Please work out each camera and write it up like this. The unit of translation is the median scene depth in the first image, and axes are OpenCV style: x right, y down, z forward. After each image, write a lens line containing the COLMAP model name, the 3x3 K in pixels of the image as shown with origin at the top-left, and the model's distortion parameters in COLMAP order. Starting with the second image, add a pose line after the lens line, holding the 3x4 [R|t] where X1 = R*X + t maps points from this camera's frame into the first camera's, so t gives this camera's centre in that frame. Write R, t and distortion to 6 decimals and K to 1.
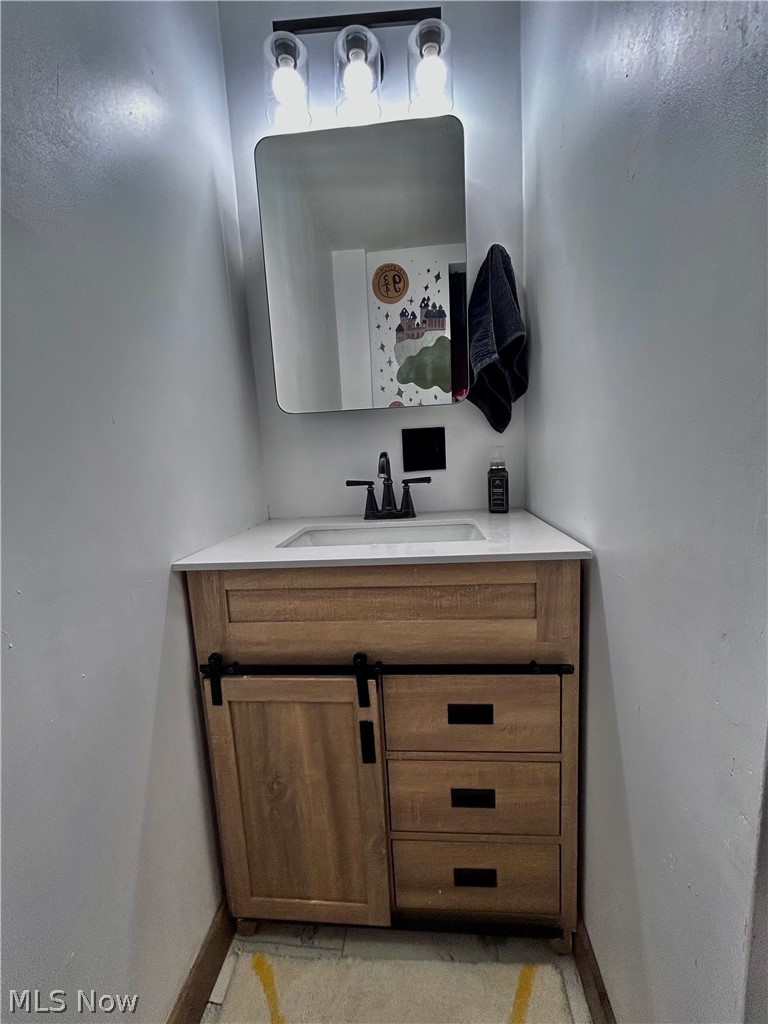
lens RADIAL K [[419.4, 0, 386.7], [0, 419.4, 510.5], [0, 0, 1]] dist [-0.000751, -0.000492]
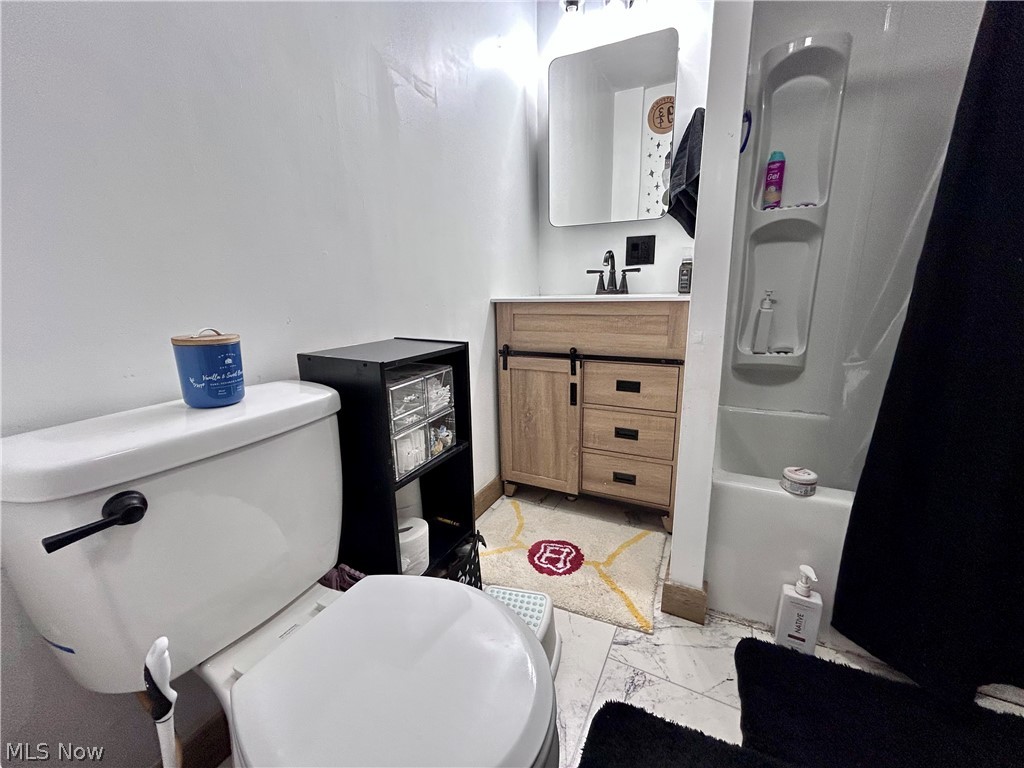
lens RADIAL K [[428.2, 0, 509.9], [0, 428.2, 385.1], [0, 0, 1]] dist [-0.001888, 0.001097]
pose [[0.928530, 0.115354, -0.352881, 0.368541], [-0.080261, 0.990398, 0.112563, 0.291629], [0.362477, -0.076196, 0.928873, -0.947533]]
